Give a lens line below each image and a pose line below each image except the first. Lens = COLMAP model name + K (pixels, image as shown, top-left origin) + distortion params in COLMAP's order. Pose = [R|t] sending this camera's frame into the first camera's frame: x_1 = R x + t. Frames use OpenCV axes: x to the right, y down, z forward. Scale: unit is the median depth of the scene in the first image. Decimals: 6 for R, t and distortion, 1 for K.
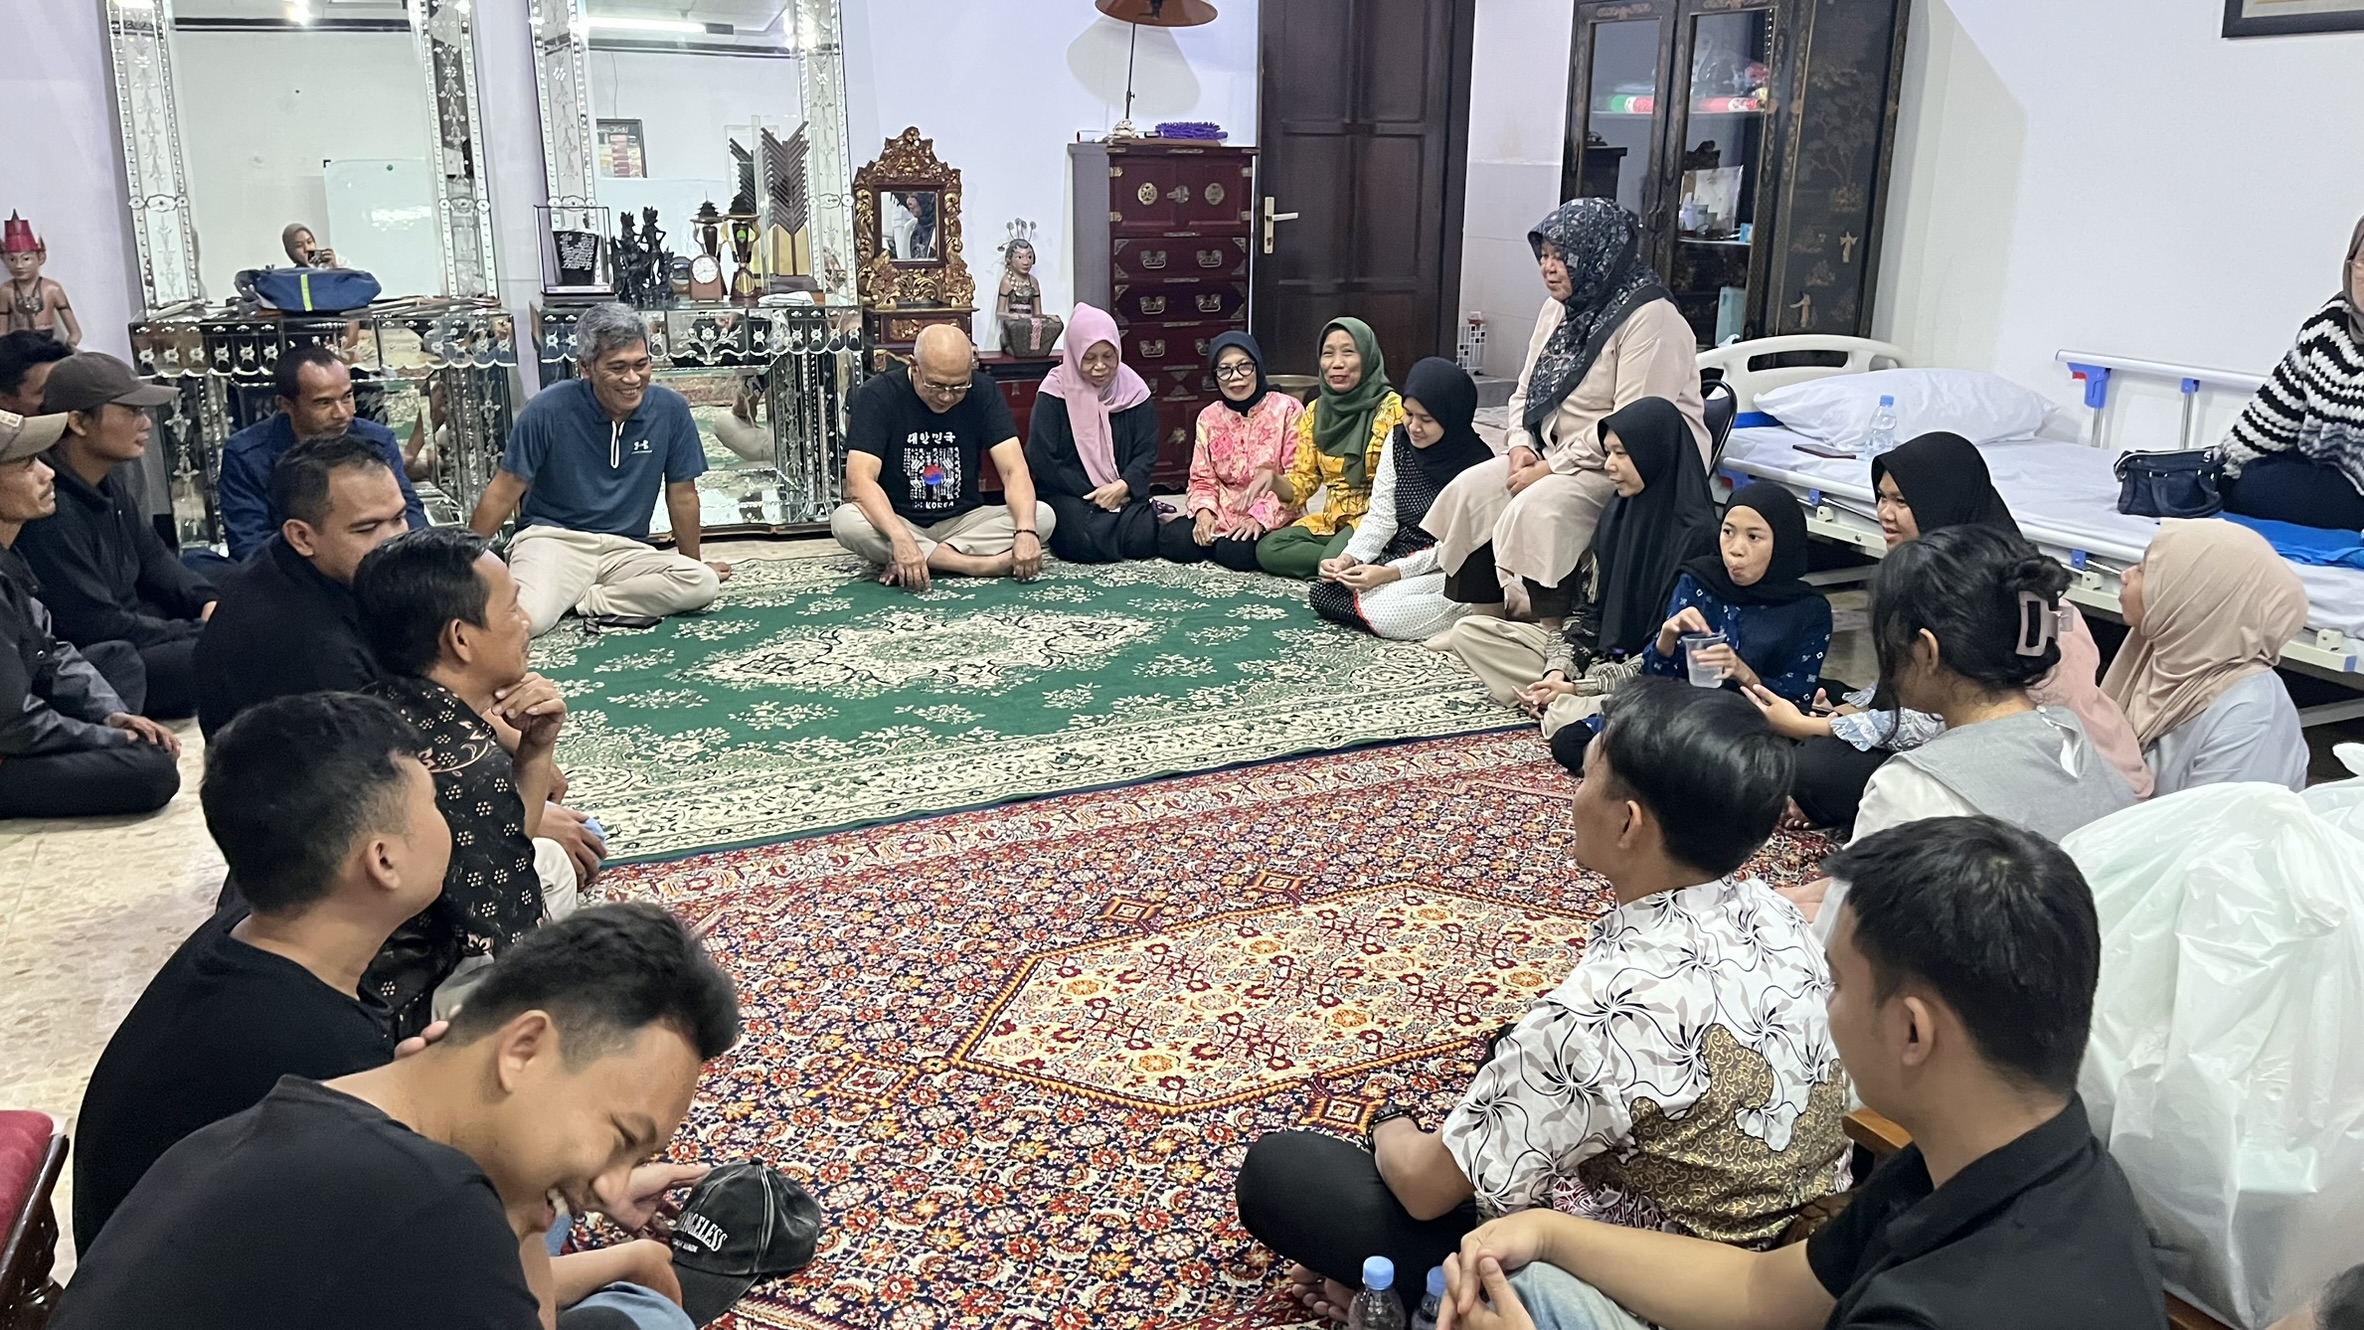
lens RADIAL K [[1787.8, 0, 1200.7], [0, 1787.8, 659.5], [0, 0, 1]] dist [0.068452, -0.092393]
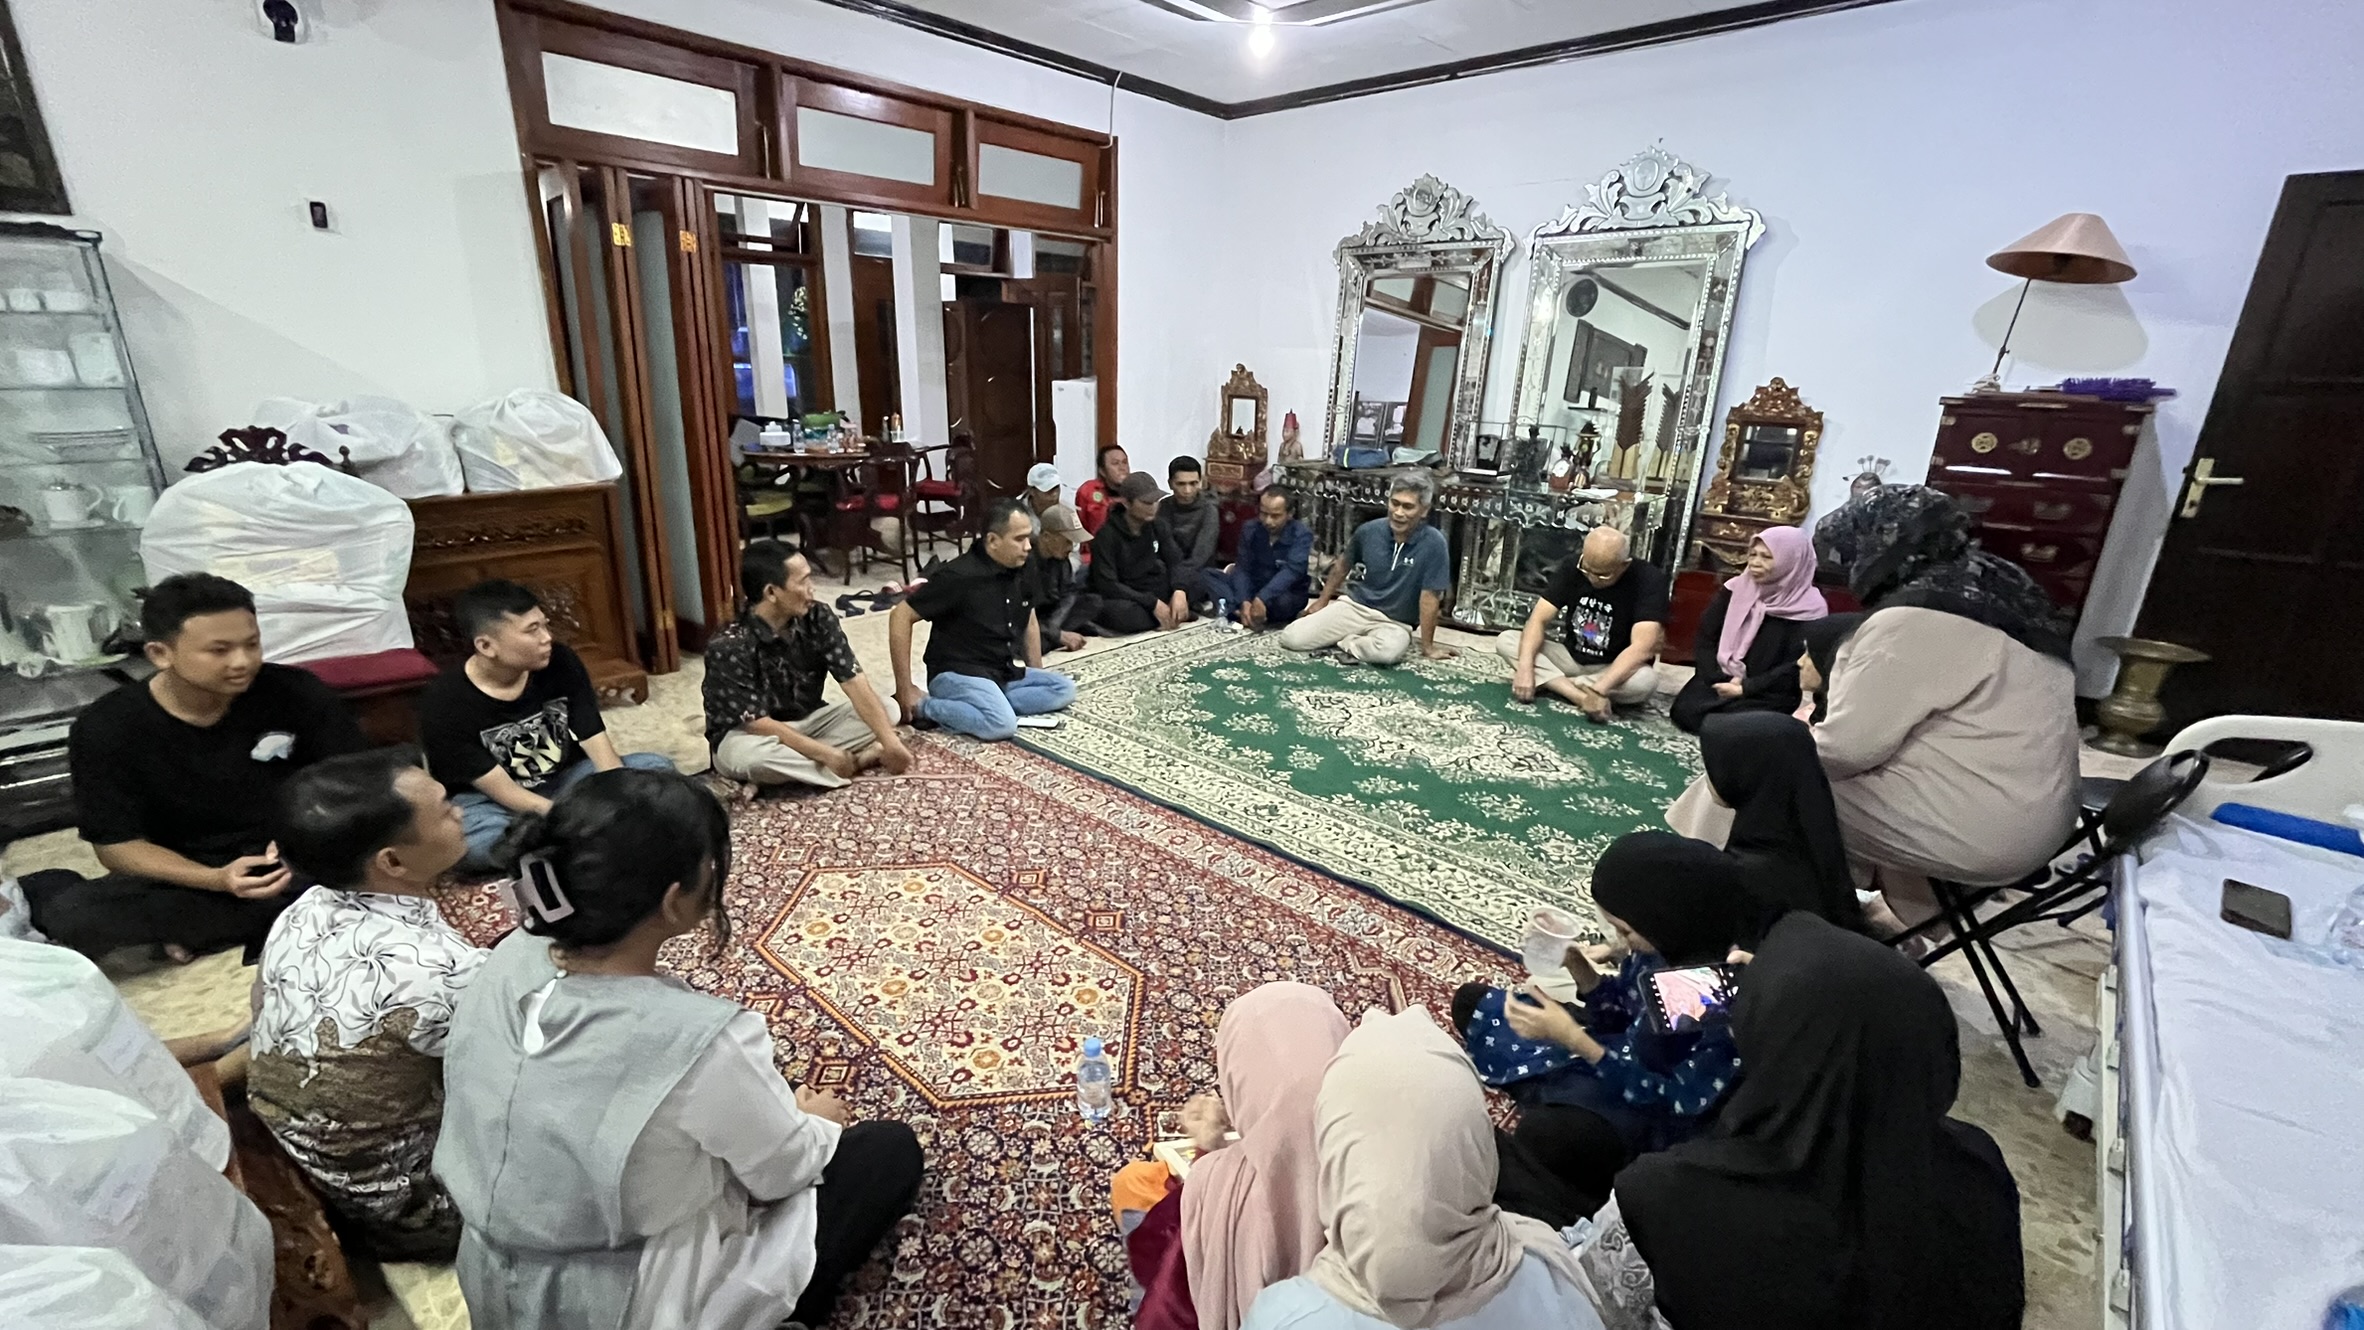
lens RADIAL K [[965.4, 0, 1181.8], [0, 965.4, 663.4], [0, 0, 1]] dist [-0.003685, 0.000234]
pose [[0.374765, 0.278493, -0.884304, 0.412633], [-0.276554, 0.943975, 0.180082, -0.131209], [0.884912, 0.177069, 0.430787, 0.435025]]
